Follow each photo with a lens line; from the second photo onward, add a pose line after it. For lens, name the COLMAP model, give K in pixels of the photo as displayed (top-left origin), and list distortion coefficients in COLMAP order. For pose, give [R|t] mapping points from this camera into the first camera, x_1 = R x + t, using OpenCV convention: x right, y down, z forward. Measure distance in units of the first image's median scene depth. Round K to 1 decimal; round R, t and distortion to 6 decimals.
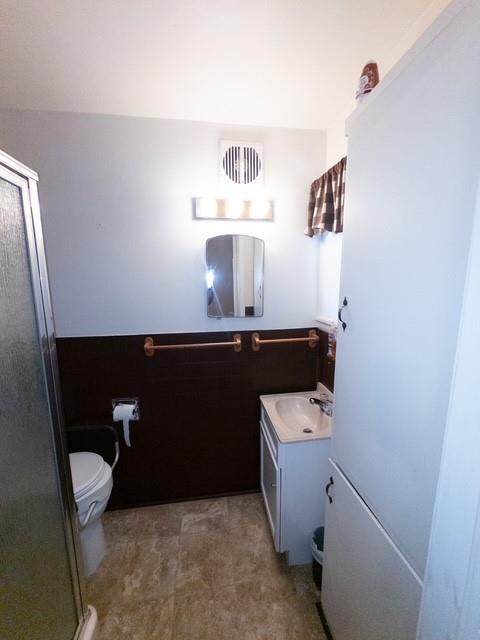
lens RADIAL K [[256.8, 0, 240.0], [0, 256.8, 320.0], [0, 0, 1]] dist [-0.000300, -0.000067]
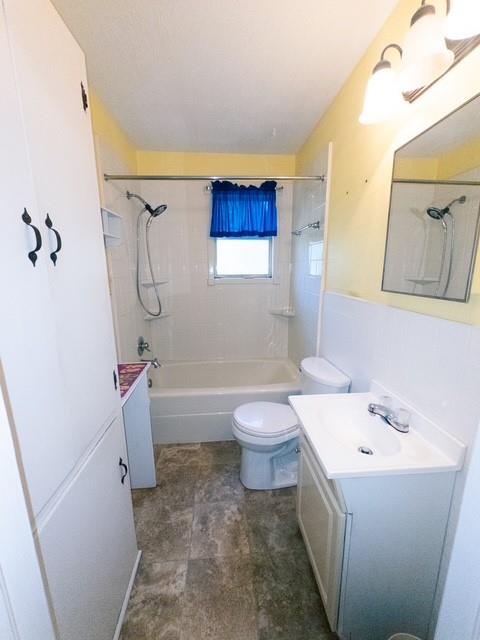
lens RADIAL K [[256.8, 0, 240.0], [0, 256.8, 320.0], [0, 0, 1]] dist [-0.000300, -0.000067]
pose [[-0.998485, 0.003795, 0.054899, -0.485317], [0.023154, 0.933985, 0.356562, -0.144638], [-0.049921, 0.357293, -0.932657, 1.625086]]
